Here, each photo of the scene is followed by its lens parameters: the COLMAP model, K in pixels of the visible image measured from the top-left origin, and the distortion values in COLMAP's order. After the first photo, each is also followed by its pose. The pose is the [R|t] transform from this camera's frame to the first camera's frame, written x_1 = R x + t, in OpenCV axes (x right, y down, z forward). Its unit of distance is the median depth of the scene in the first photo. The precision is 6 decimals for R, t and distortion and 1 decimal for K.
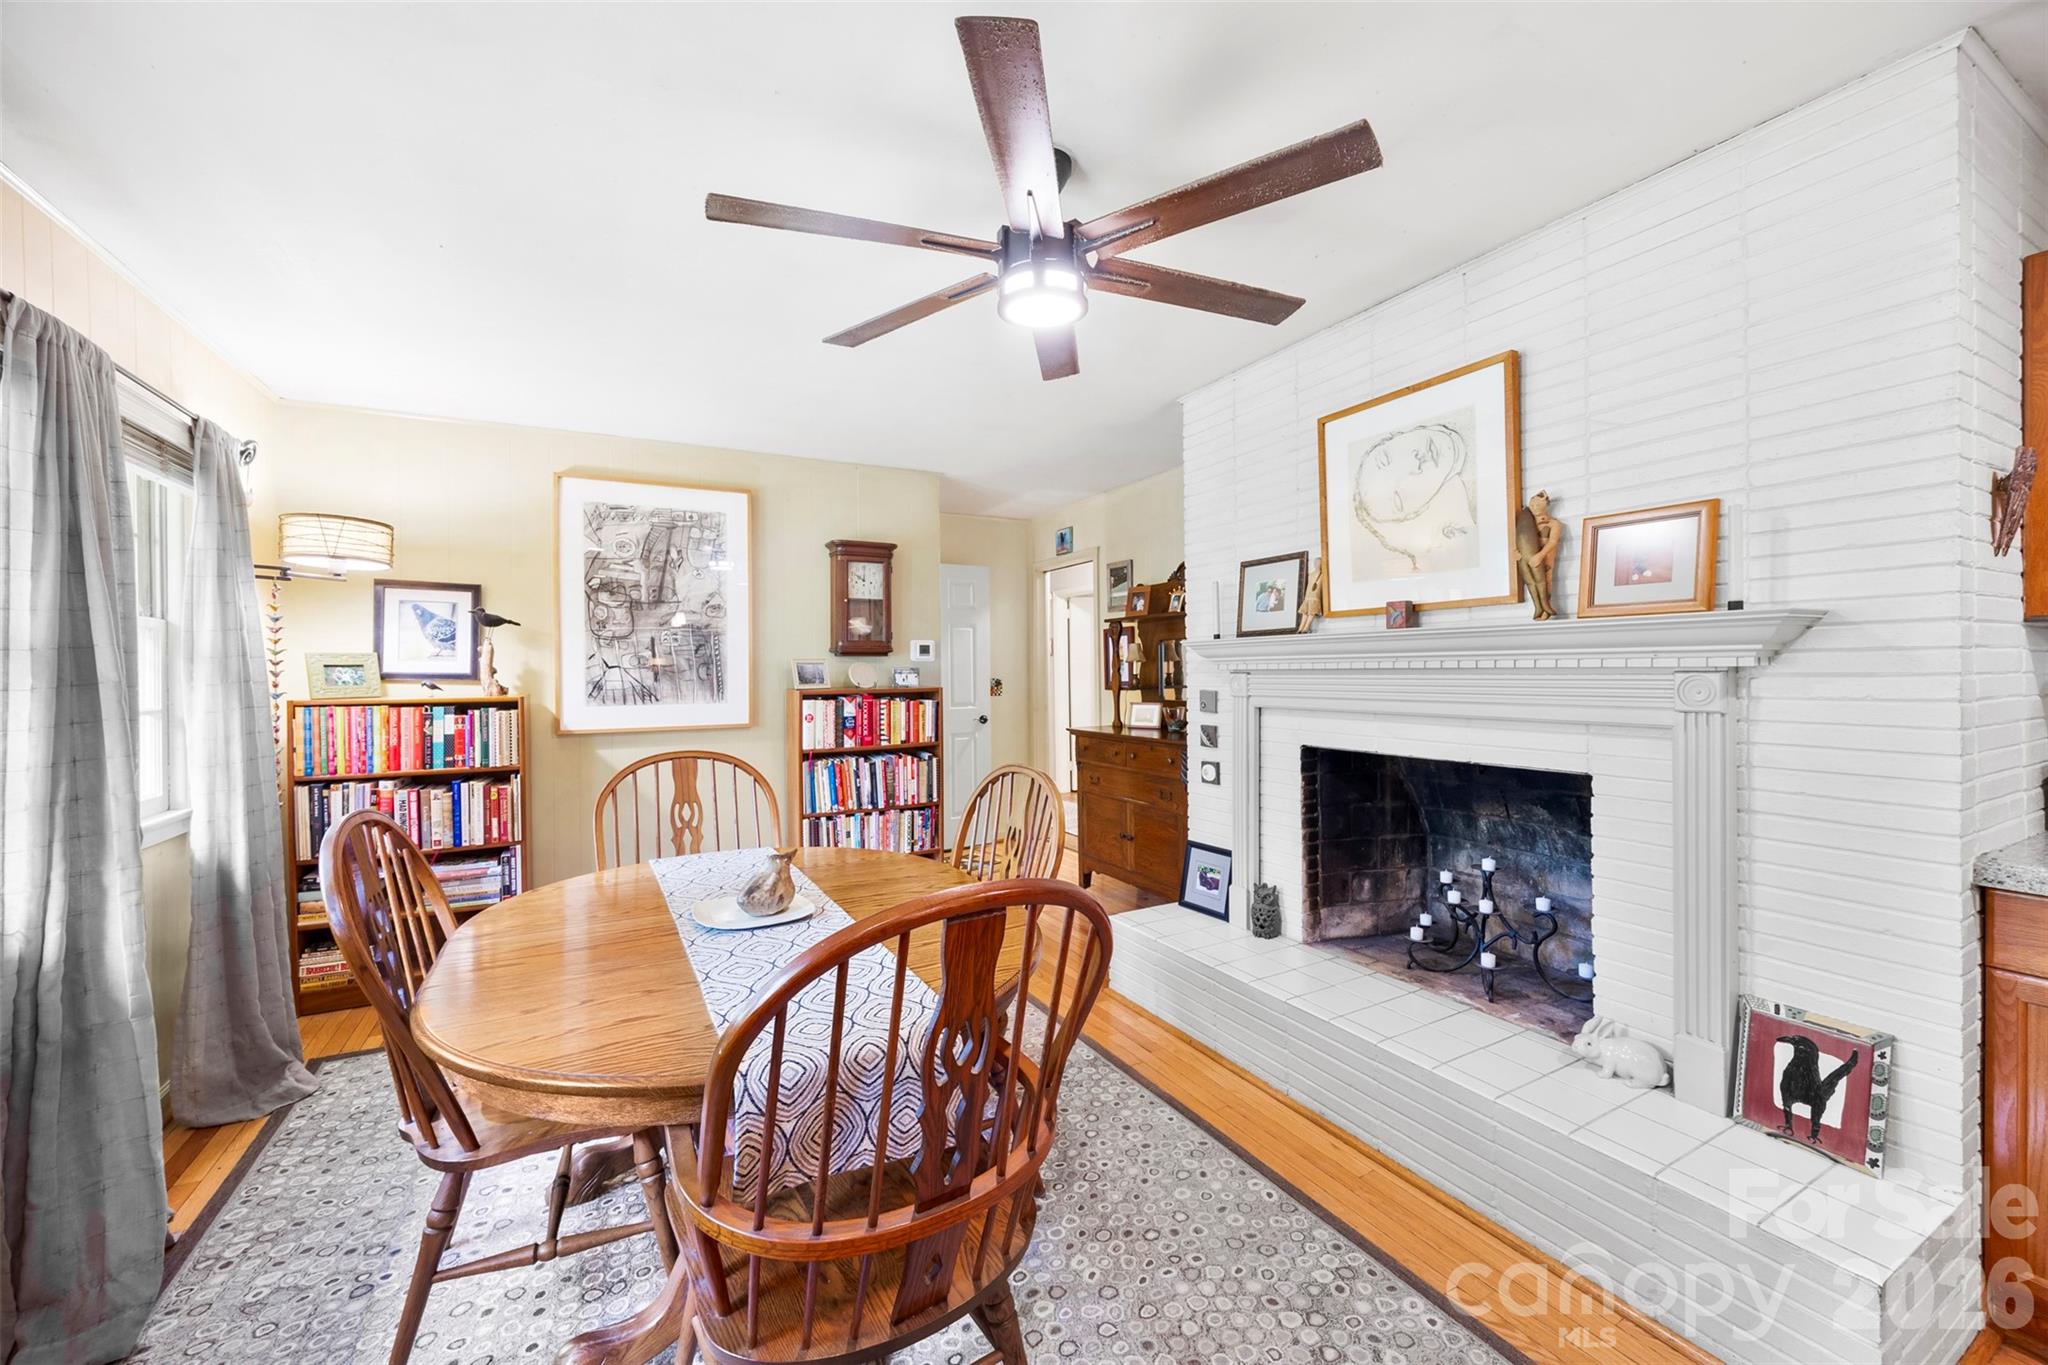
lens RADIAL K [[794.4, 0, 1024.2], [0, 794.4, 671.6], [0, 0, 1]] dist [-0.000318, -0.000078]
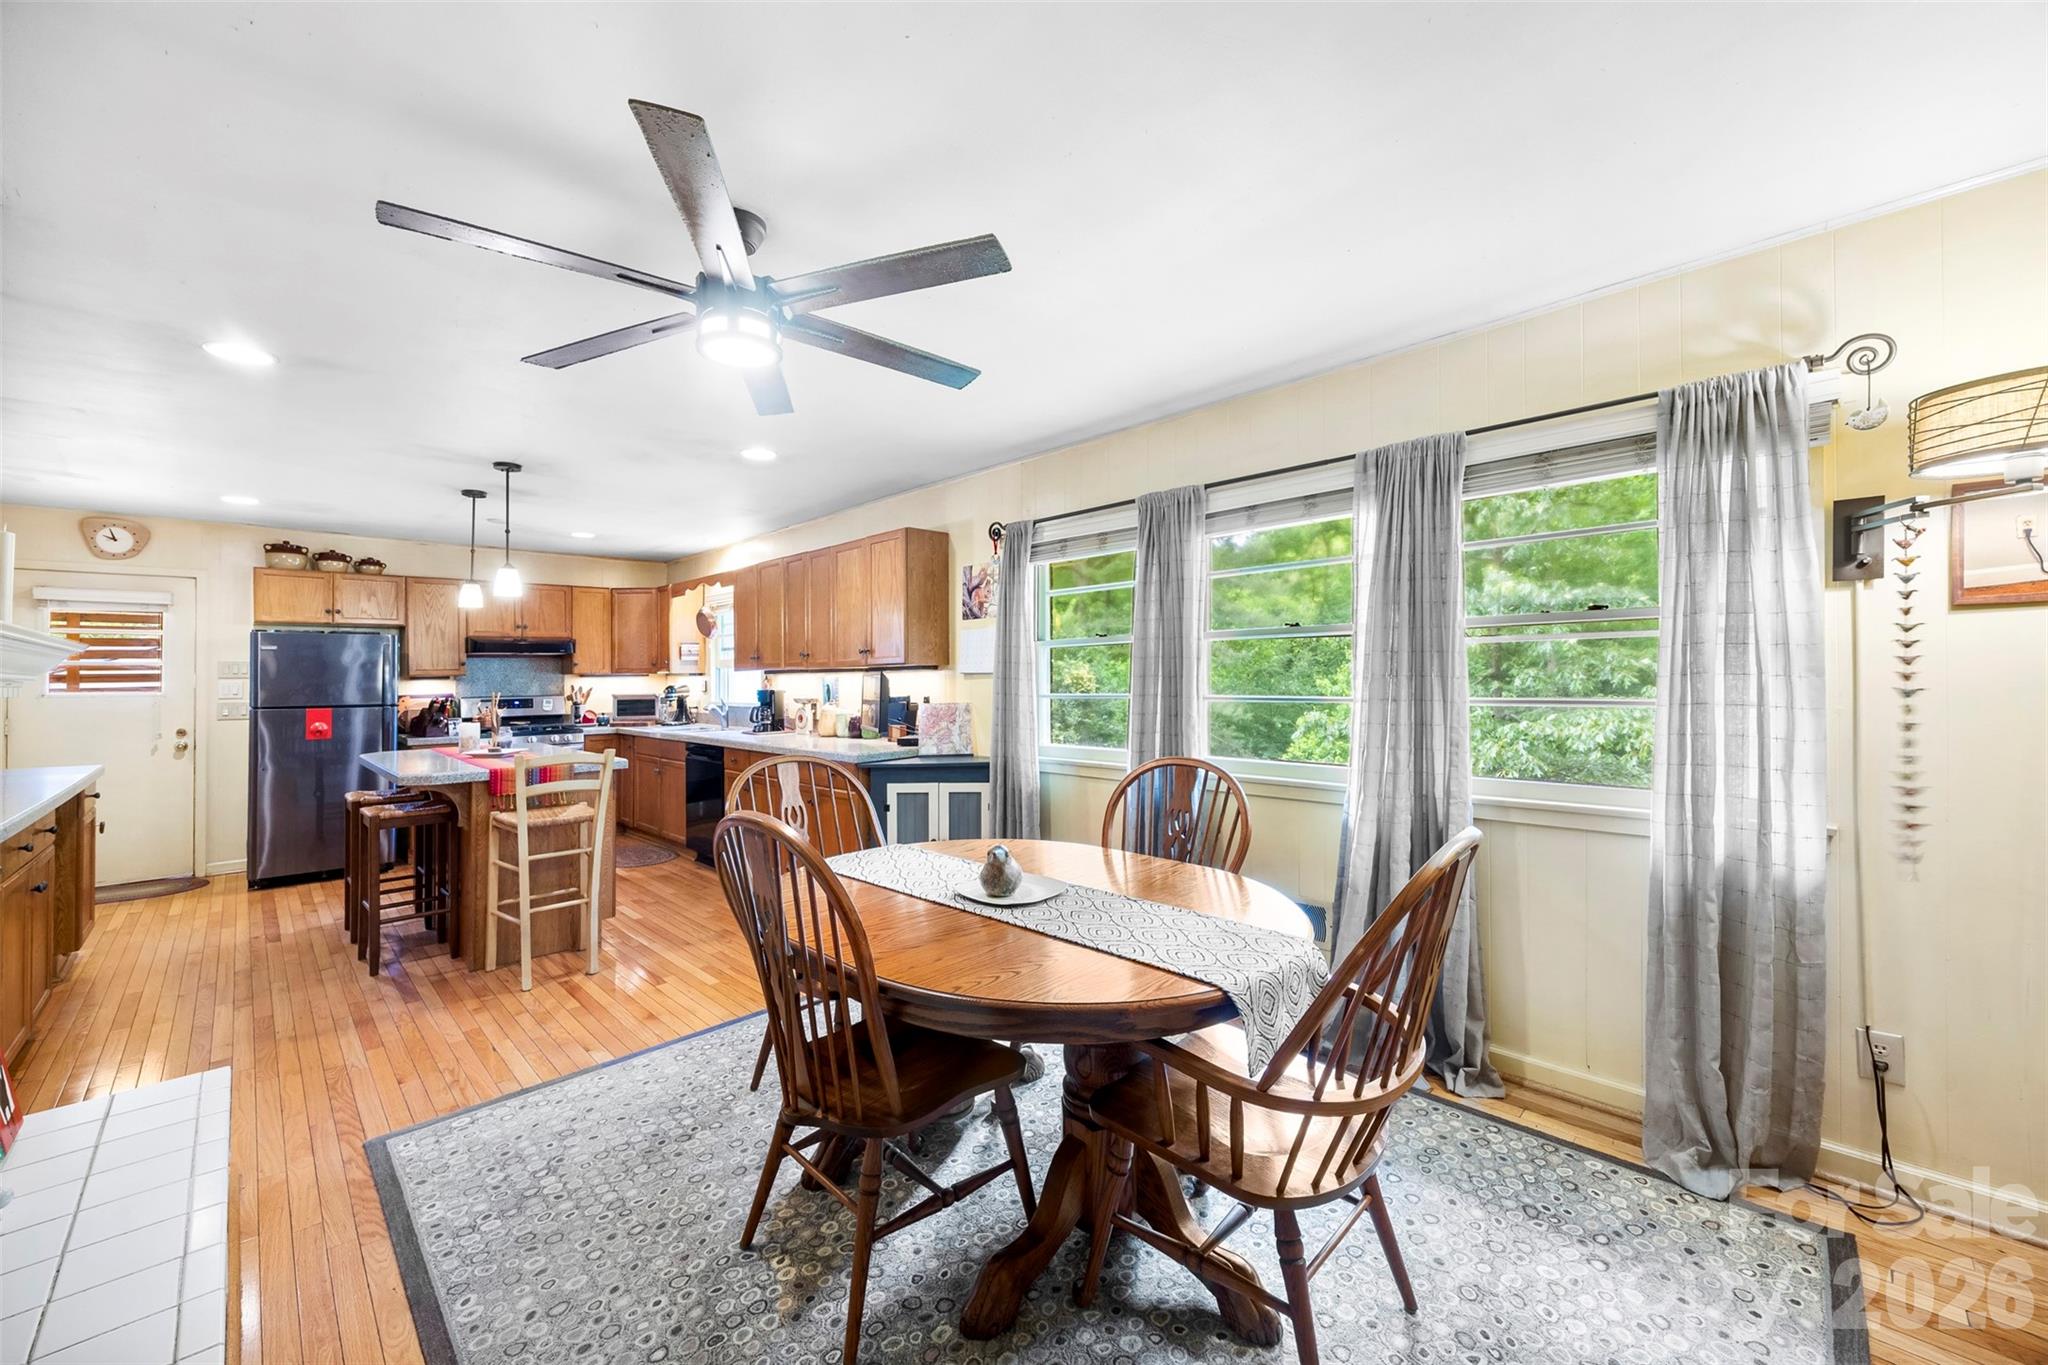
lens RADIAL K [[807.2, 0, 1014.8], [0, 807.2, 683.9], [0, 0, 1]] dist [-0.000801, -0.000044]
pose [[-0.961458, 0.022512, -0.274029, -0.019090], [0.019089, 0.999703, 0.015154, -0.006073], [0.274289, 0.009339, -0.961602, 0.970945]]
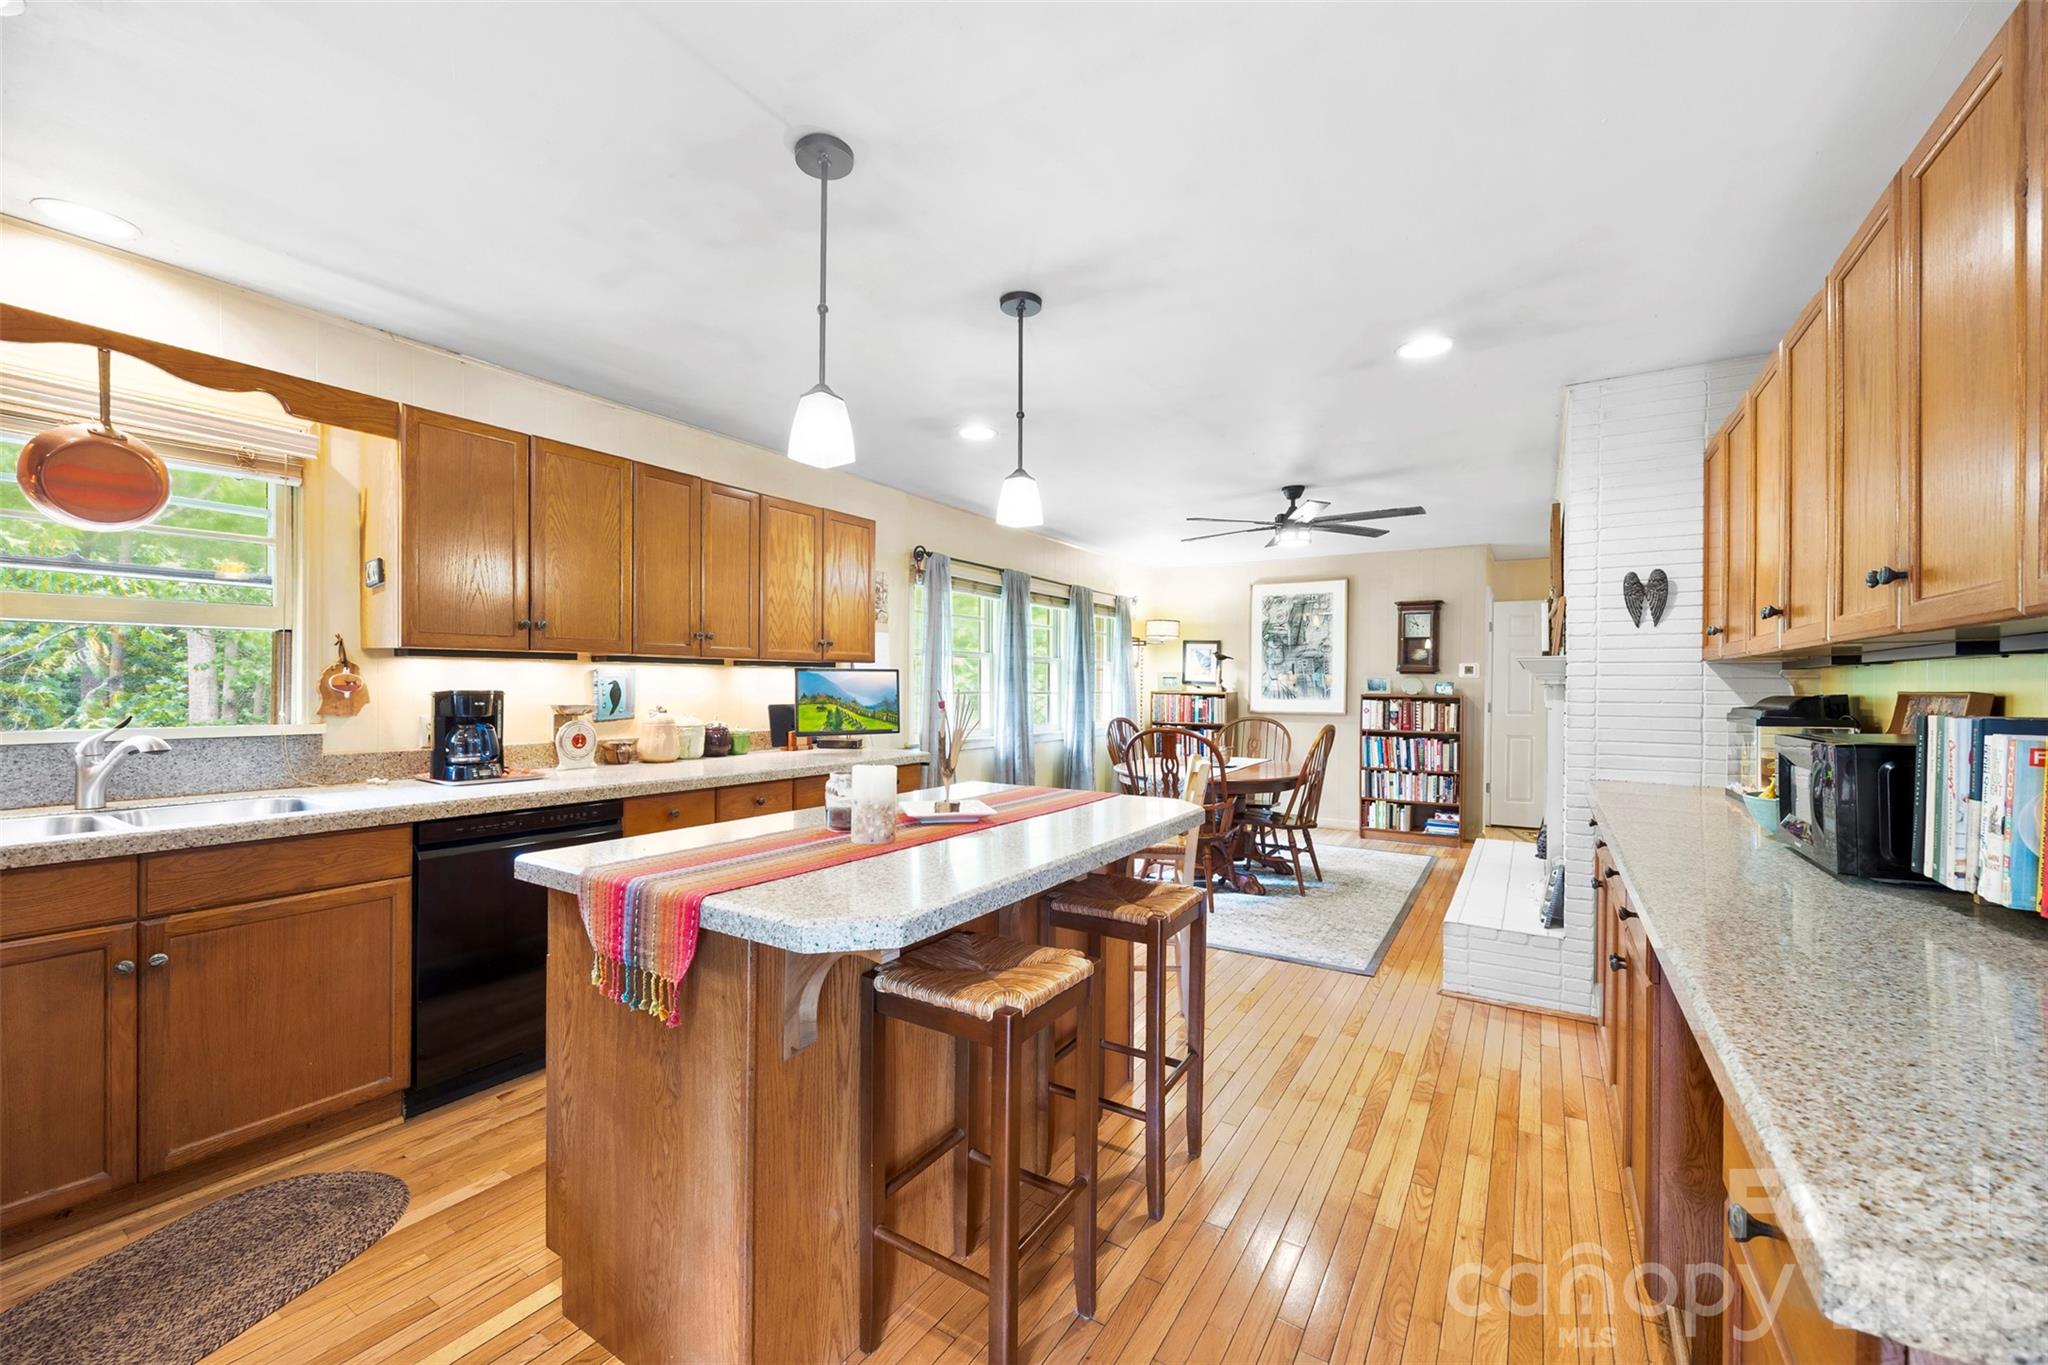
lens RADIAL K [[807.2, 0, 1014.8], [0, 807.2, 683.9], [0, 0, 1]] dist [-0.000801, -0.000044]
pose [[0.484650, 0.017089, -0.874541, 0.858109], [-0.016311, 0.999812, 0.010498, -0.004707], [0.874556, 0.009177, 0.484837, -0.487242]]
